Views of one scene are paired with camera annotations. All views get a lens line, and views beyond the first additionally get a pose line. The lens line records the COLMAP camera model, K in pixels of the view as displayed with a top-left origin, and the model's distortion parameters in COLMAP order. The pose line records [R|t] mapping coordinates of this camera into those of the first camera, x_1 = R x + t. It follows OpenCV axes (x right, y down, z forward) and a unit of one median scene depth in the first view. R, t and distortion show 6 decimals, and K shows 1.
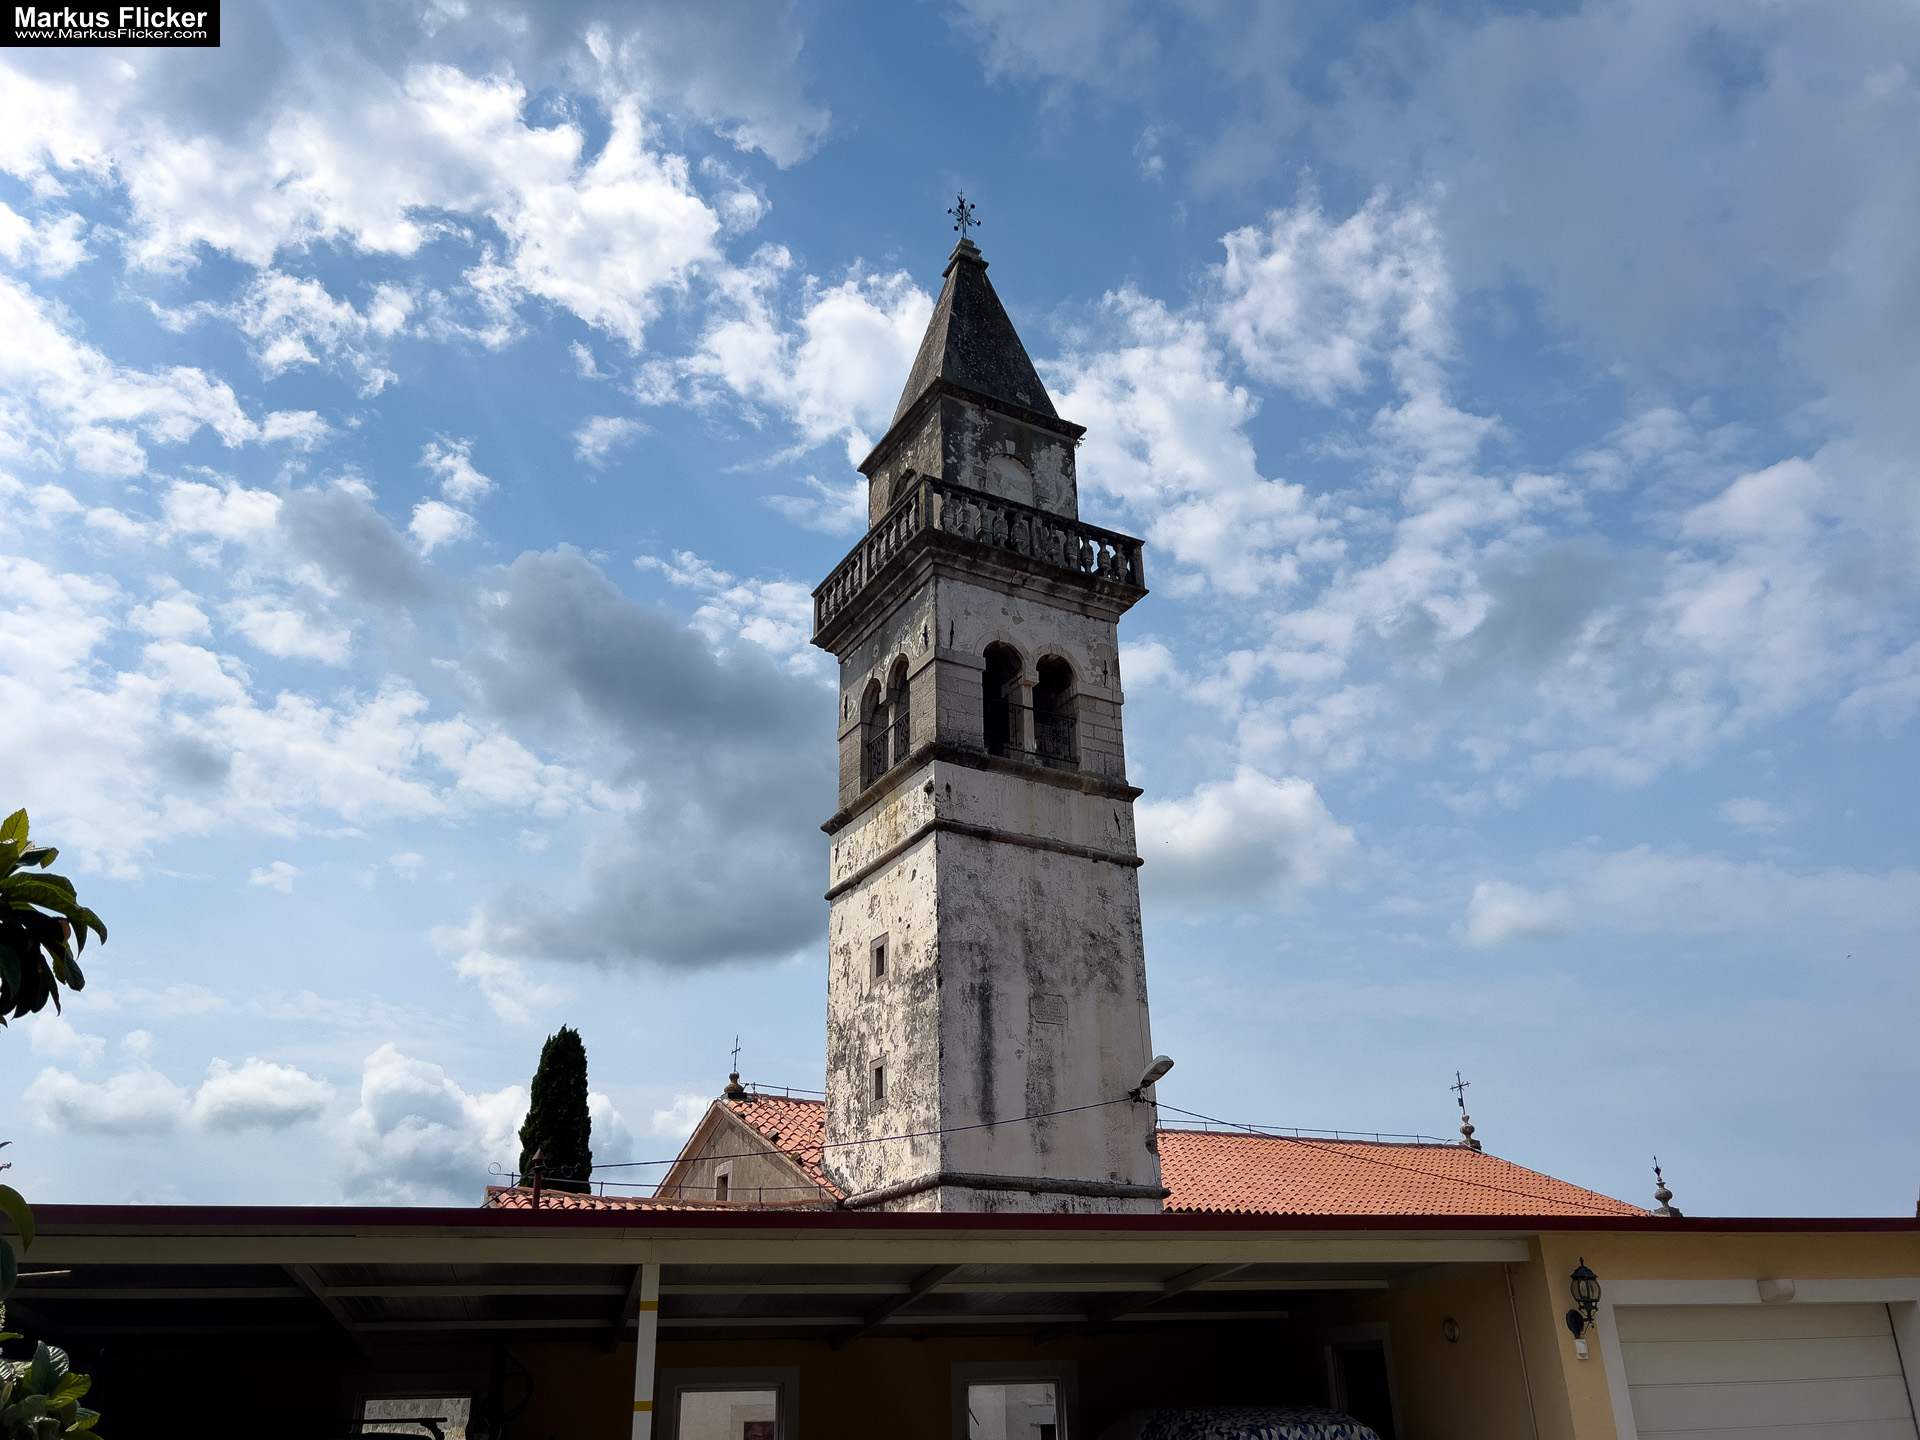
lens RADIAL K [[1461.7, 0, 965.9], [0, 1461.7, 722.8], [0, 0, 1]] dist [0.000723, 0.008575]
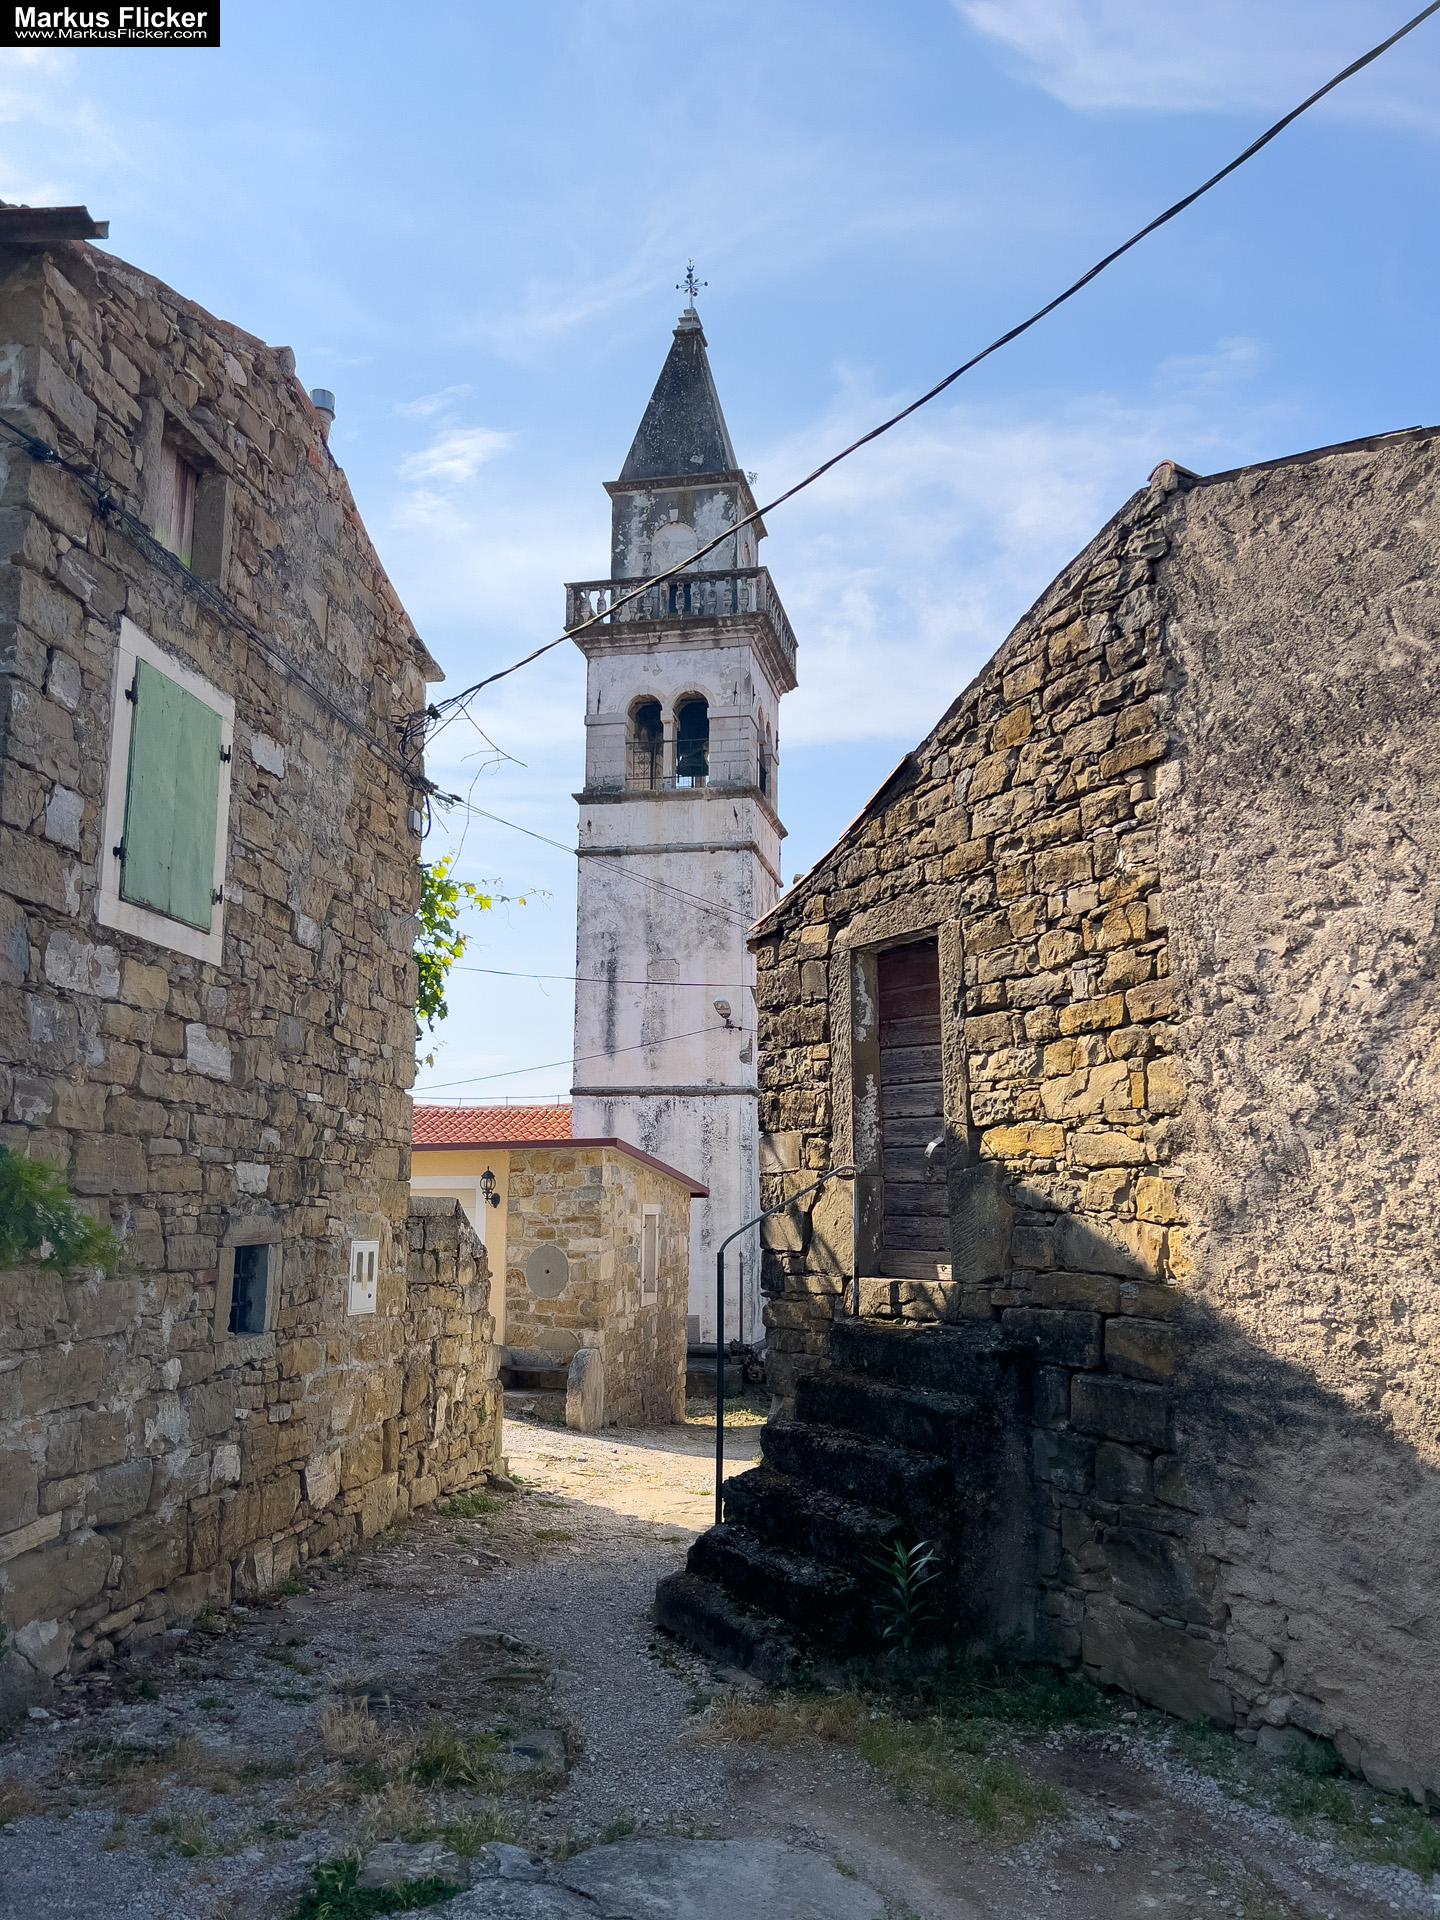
lens RADIAL K [[1461.7, 0, 723.6], [0, 1461.7, 971.3], [0, 0, 1]] dist [0.000723, 0.008575]
pose [[0.750847, -0.080868, -0.655506, 0.940572], [0.259532, 0.948767, 0.180232, -0.038316], [0.607348, -0.305452, 0.733367, 0.002160]]
